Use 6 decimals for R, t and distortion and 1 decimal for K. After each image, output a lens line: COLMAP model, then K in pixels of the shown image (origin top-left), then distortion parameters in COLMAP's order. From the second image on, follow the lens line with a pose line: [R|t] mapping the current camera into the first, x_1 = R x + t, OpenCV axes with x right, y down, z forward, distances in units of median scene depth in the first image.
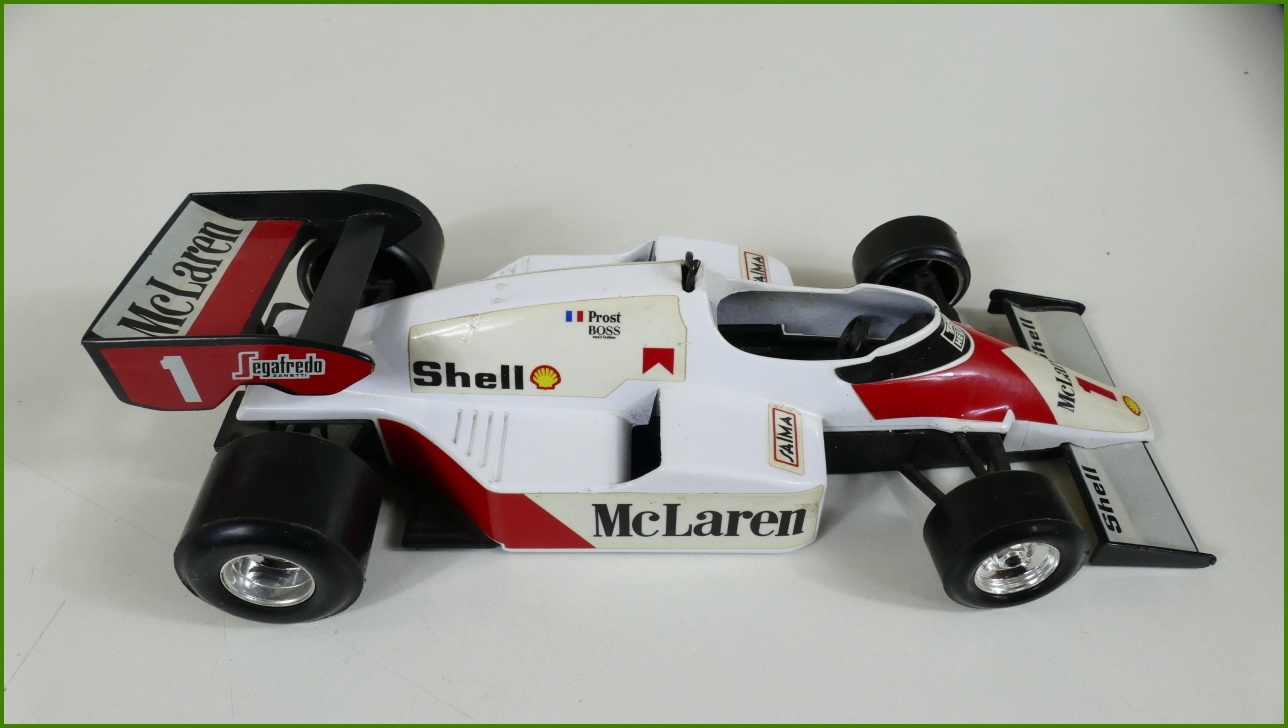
lens RADIAL K [[943.1, 0, 636.7], [0, 943.1, 369.0], [0, 0, 1]] dist [-0.048508, -0.003718]
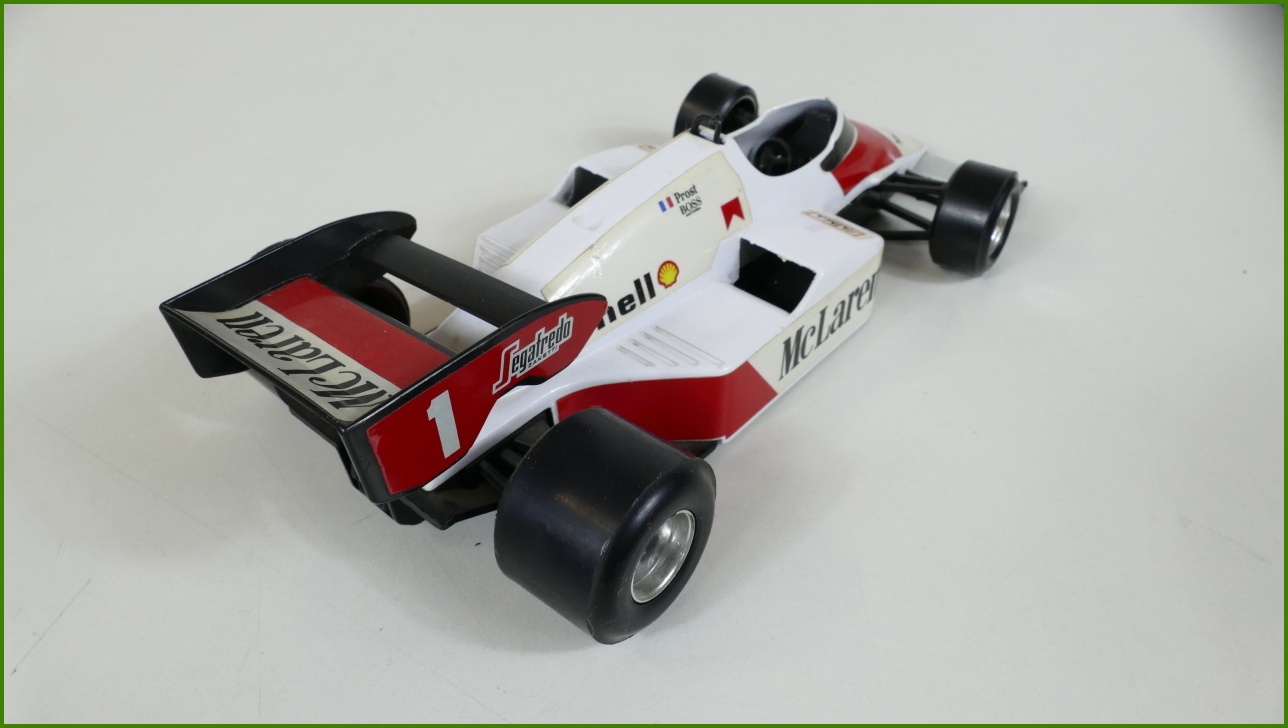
lens RADIAL K [[943.1, 0, 643.0], [0, 943.1, 358.5], [0, 0, 1]] dist [-0.048508, -0.003718]
pose [[0.658224, -0.471836, 0.586610, -0.754917], [0.525406, 0.845981, 0.090912, -0.020059], [-0.539157, 0.248368, 0.804750, 0.231203]]
